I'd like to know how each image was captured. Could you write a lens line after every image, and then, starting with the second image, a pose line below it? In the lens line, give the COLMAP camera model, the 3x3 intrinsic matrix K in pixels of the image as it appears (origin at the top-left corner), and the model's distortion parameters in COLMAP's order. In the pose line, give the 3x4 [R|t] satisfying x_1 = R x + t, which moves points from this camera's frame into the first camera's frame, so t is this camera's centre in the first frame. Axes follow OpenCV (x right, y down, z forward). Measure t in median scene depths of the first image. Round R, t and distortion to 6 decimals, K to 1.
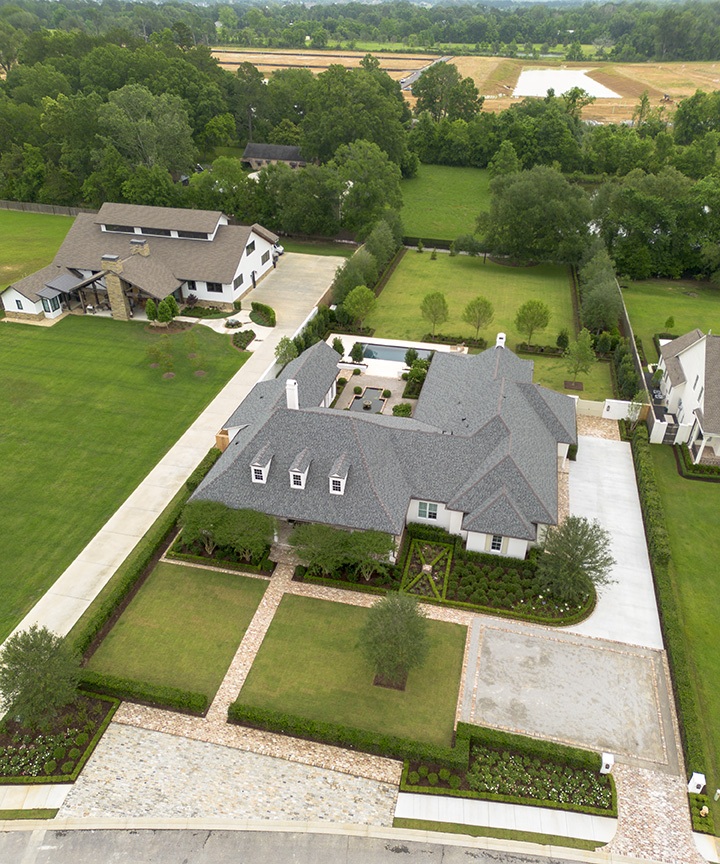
lens RADIAL K [[669.1, 0, 361.5], [0, 669.1, 484.2], [0, 0, 1]] dist [0.077359, -0.076034]
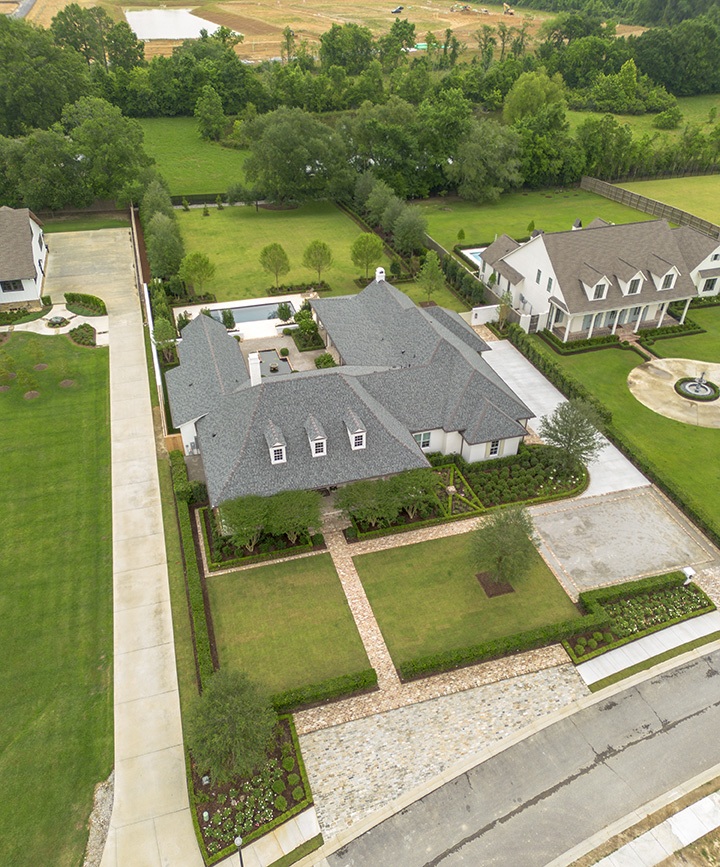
lens RADIAL K [[665.8, 0, 360.3], [0, 665.8, 473.6], [0, 0, 1]] dist [0.069089, -0.057478]
pose [[0.865117, -0.315206, 0.390150, -0.409321], [0.294027, 0.948896, 0.114647, -0.059997], [-0.406350, 0.015532, 0.913586, 0.077123]]
